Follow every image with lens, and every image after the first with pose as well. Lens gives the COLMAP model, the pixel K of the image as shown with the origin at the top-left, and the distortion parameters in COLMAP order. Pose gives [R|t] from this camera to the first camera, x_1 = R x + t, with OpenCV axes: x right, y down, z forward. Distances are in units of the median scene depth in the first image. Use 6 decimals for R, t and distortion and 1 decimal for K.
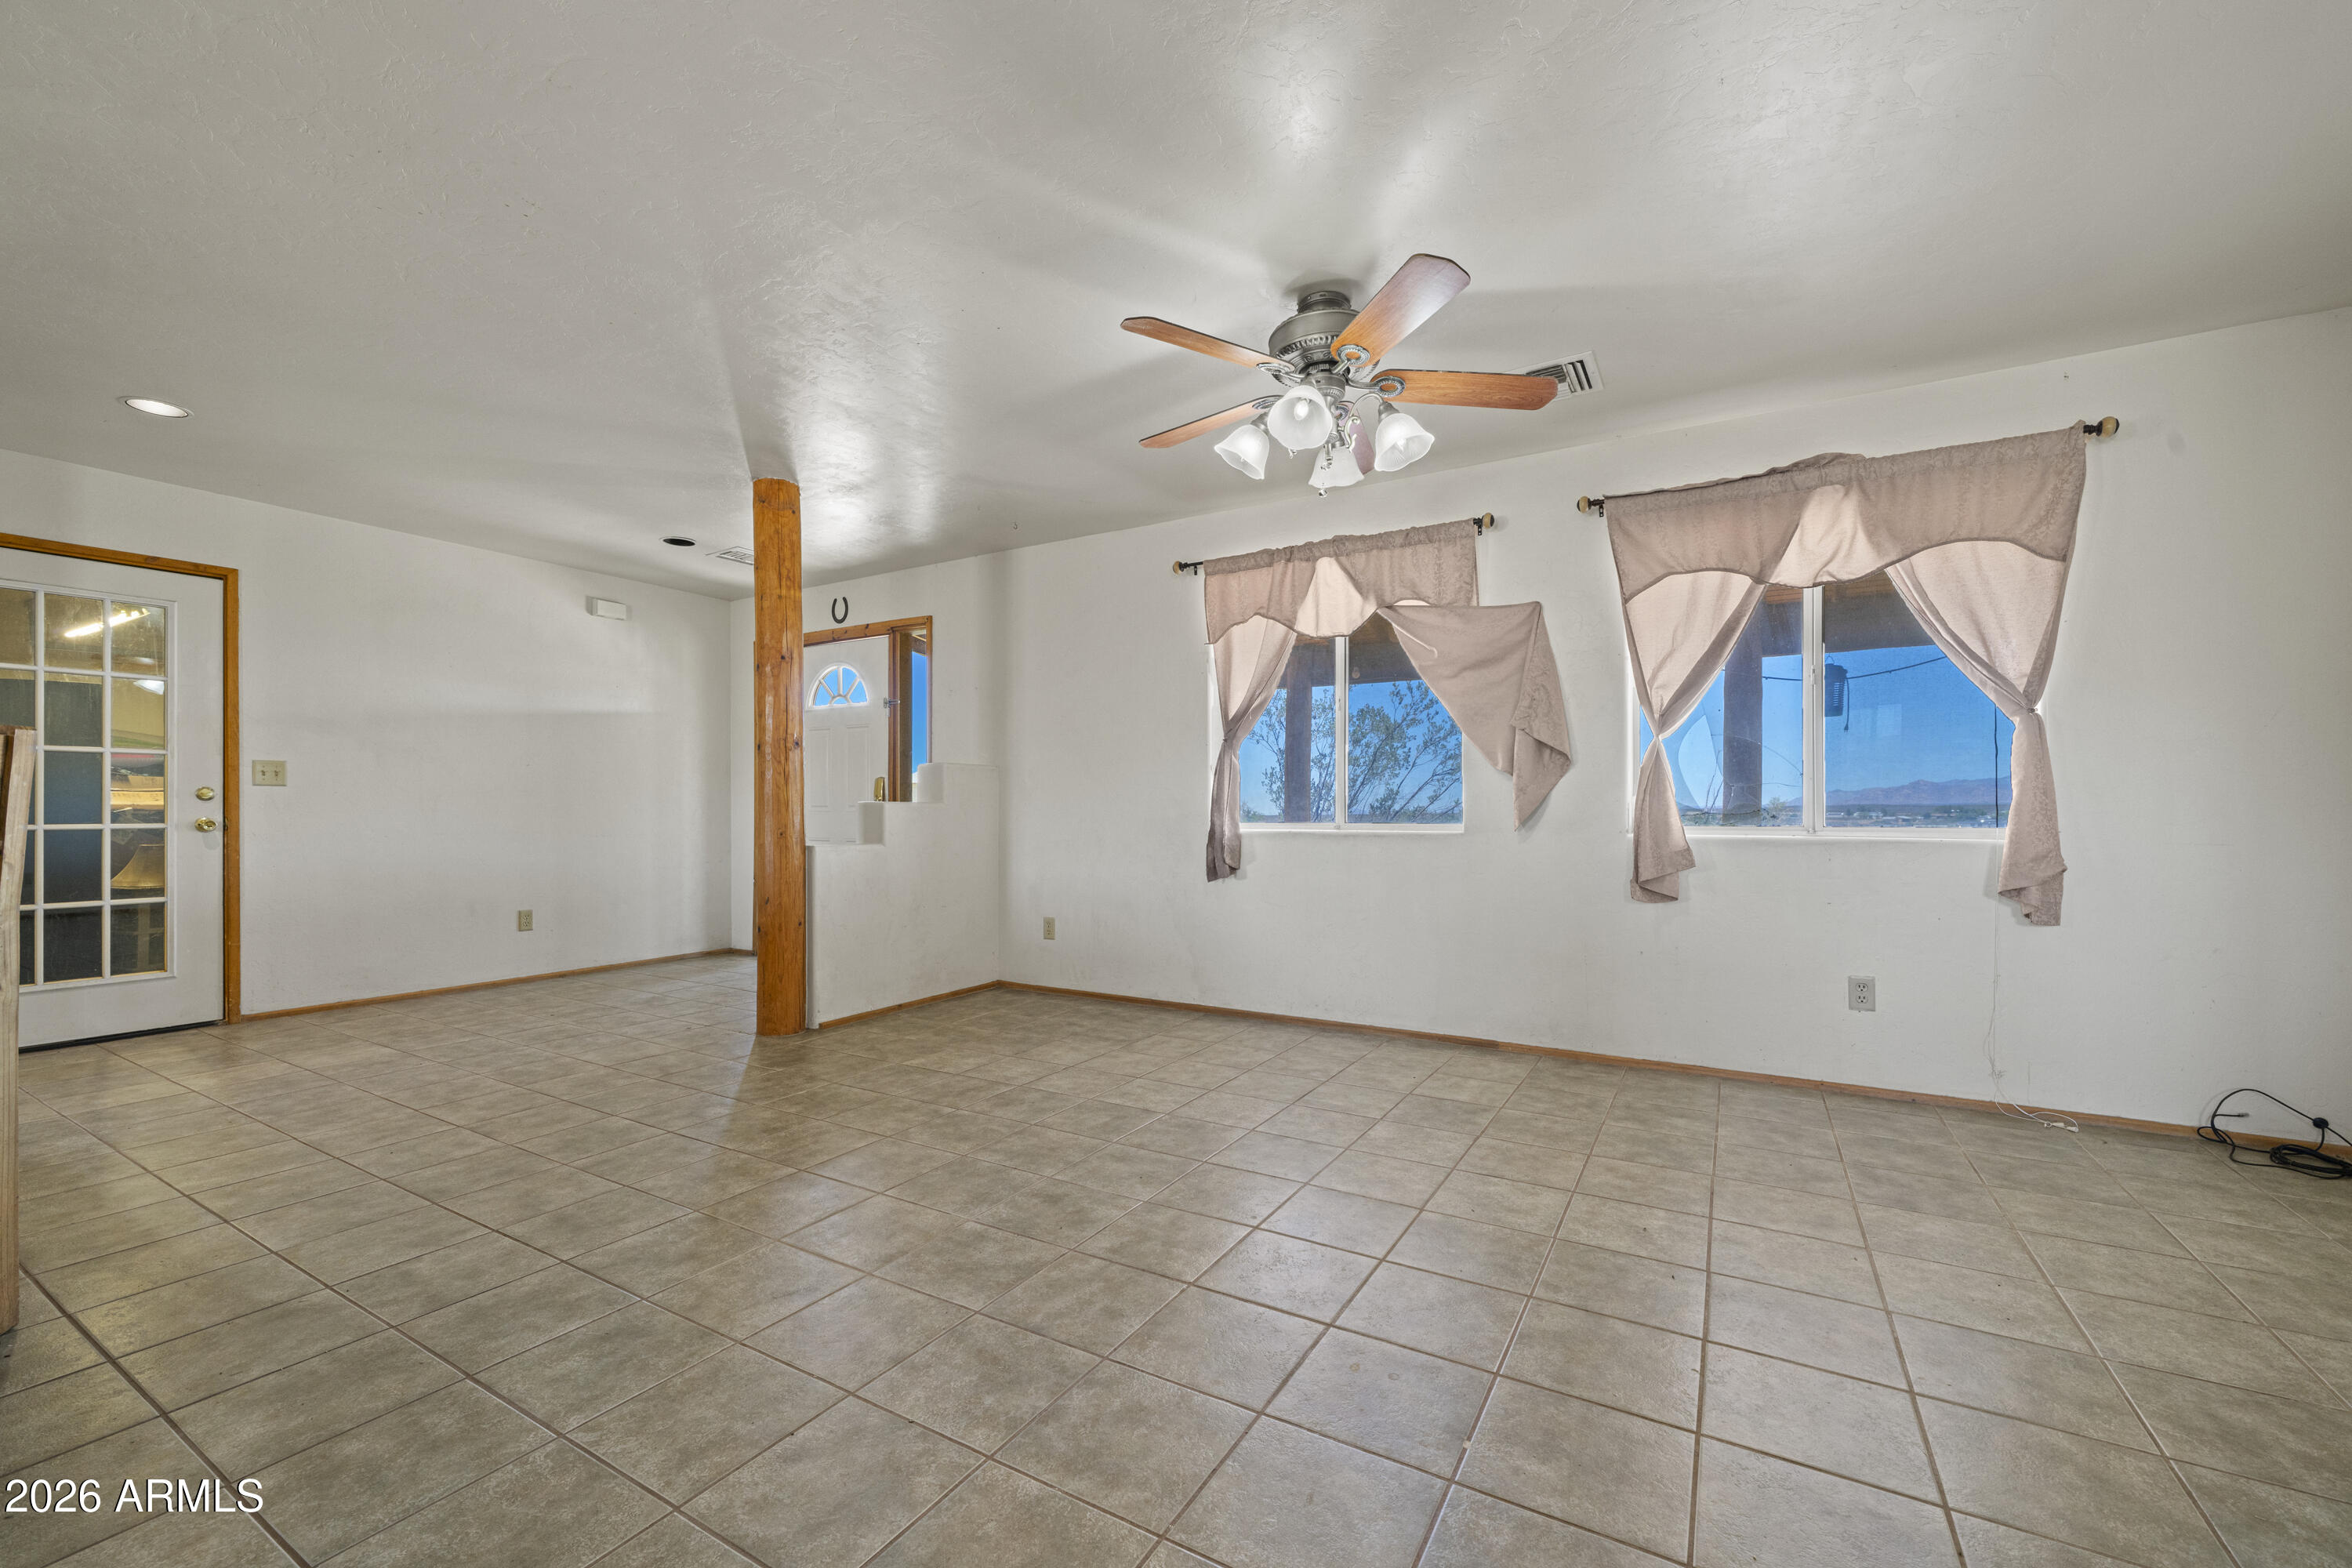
lens RADIAL K [[948.6, 0, 1171.5], [0, 948.6, 811.7], [0, 0, 1]] dist [0.000845, -0.000125]
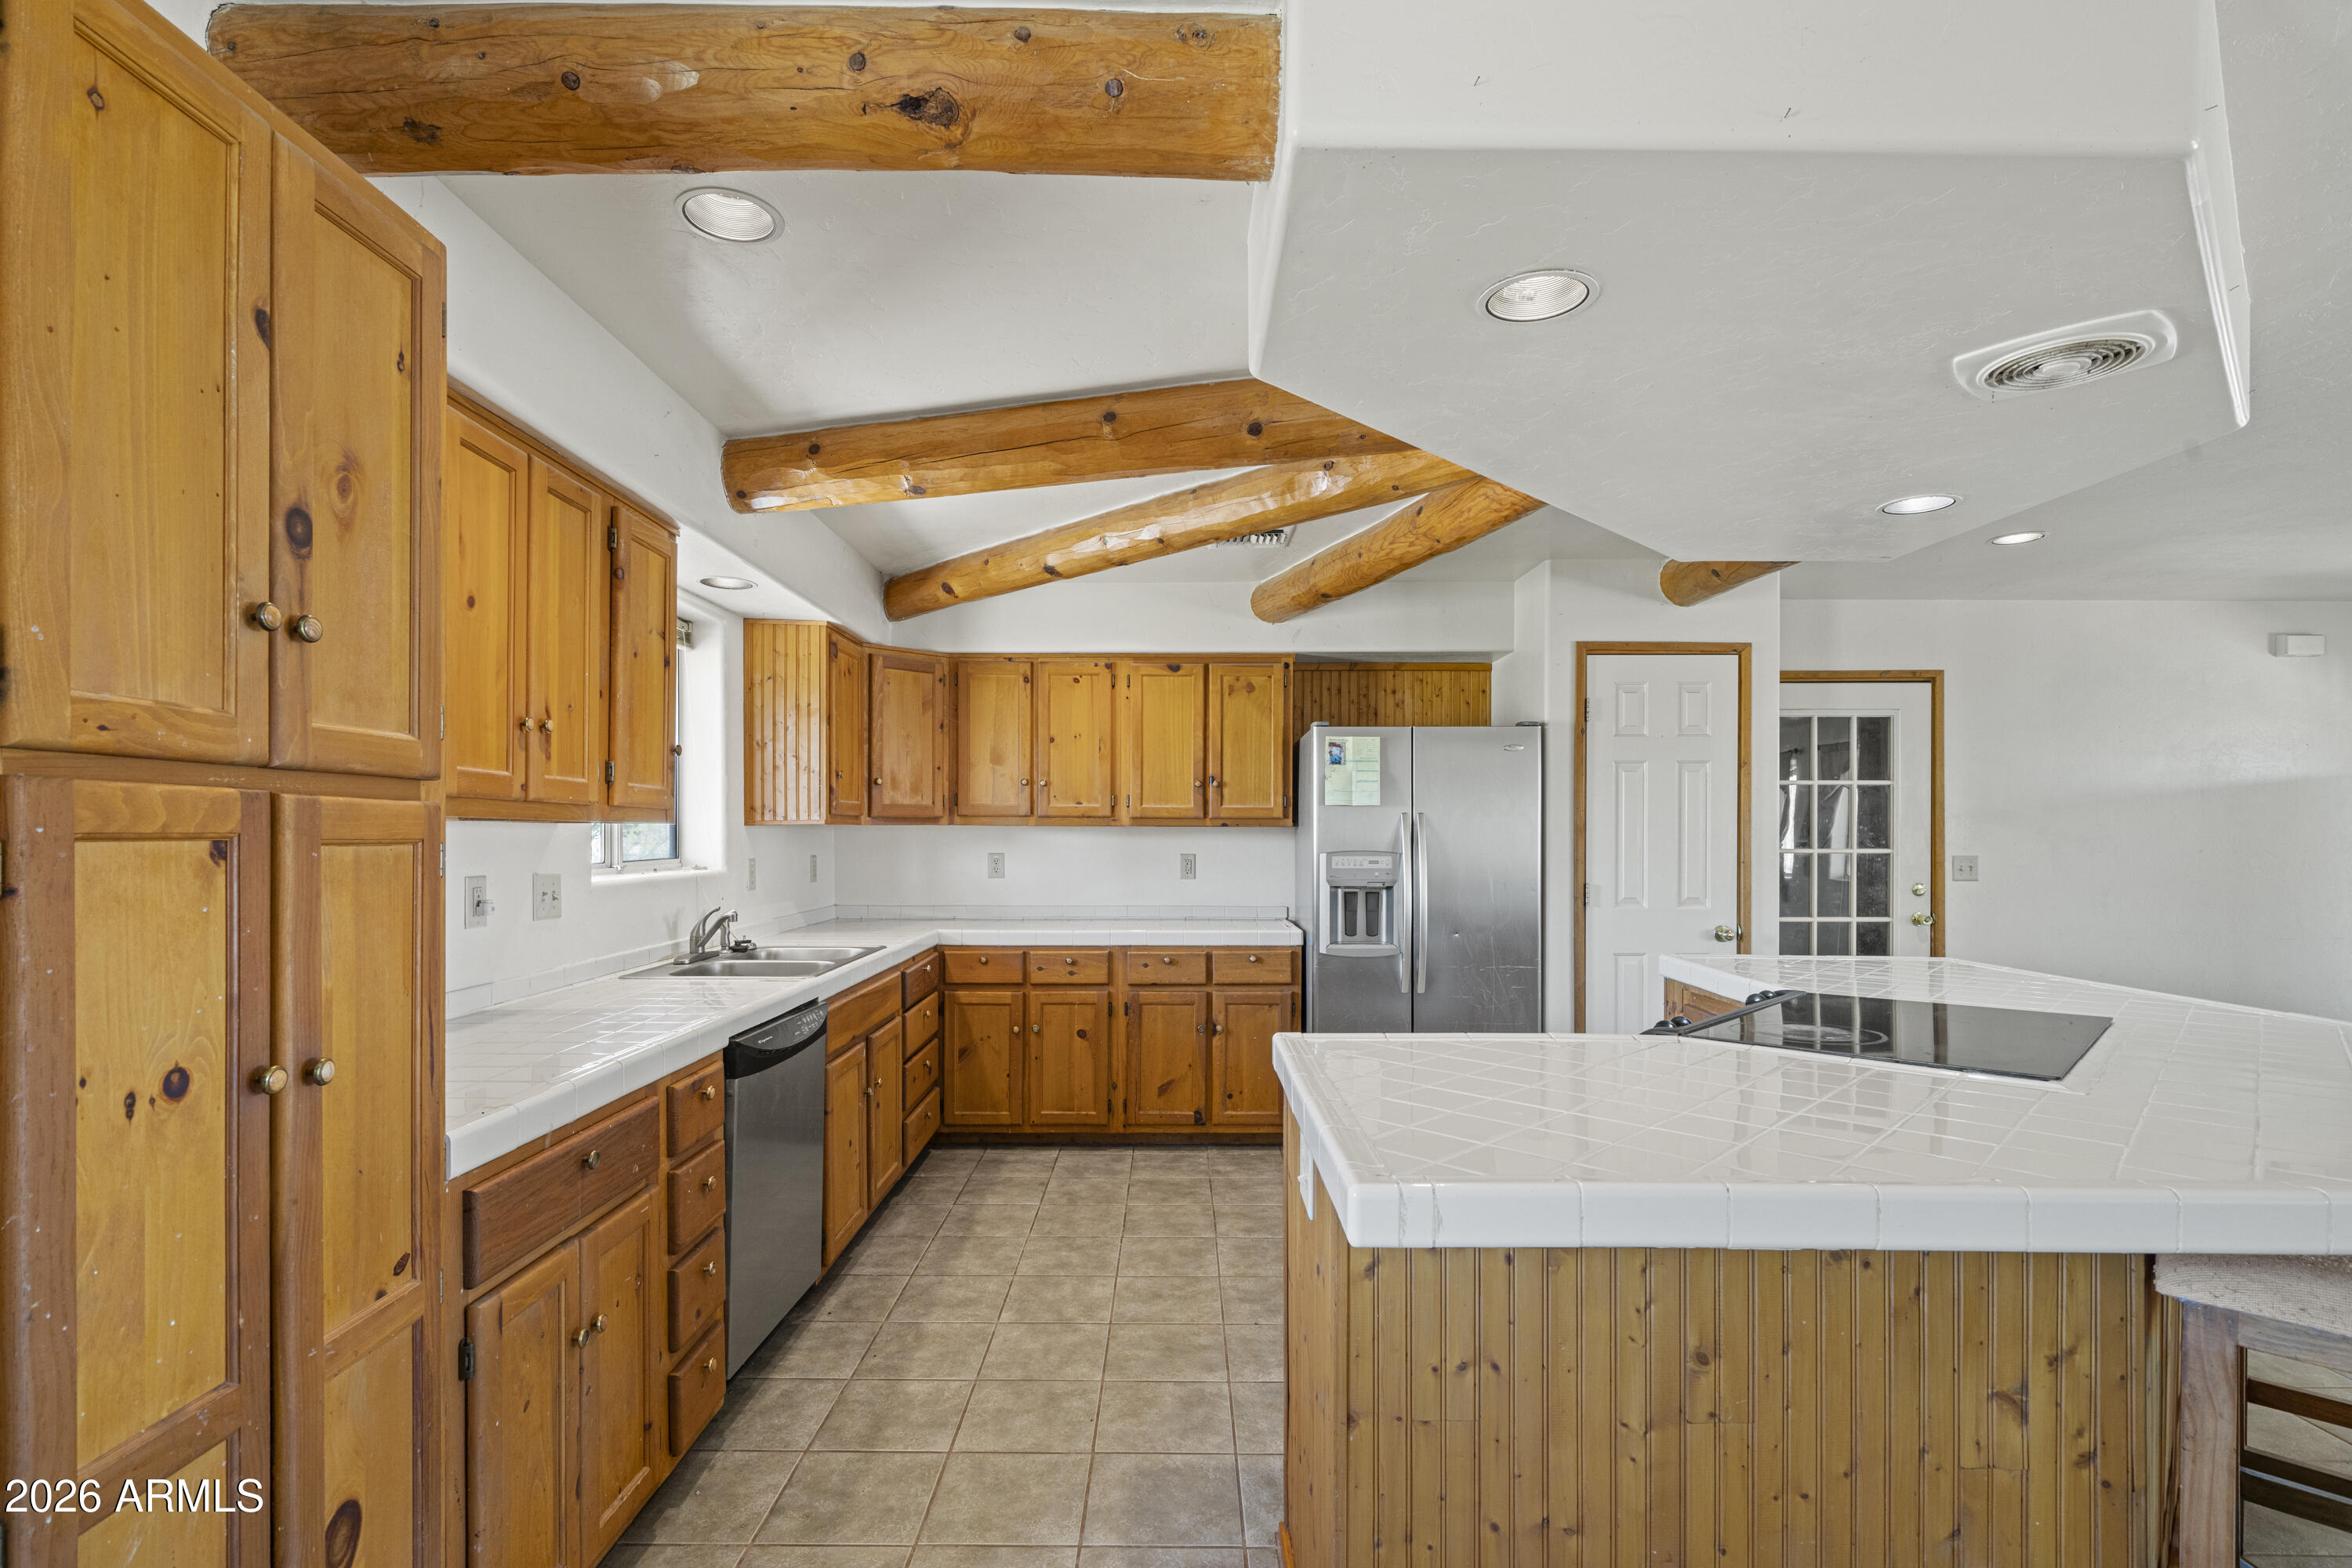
lens RADIAL K [[1086.3, 0, 1169.9], [0, 1086.3, 835.5], [0, 0, 1]] dist [0.001183, 0.000252]
pose [[0.512323, 0.004662, -0.858780, -0.512576], [-0.002025, 0.999989, 0.004221, -0.102319], [0.858791, -0.000423, 0.512327, -0.403568]]
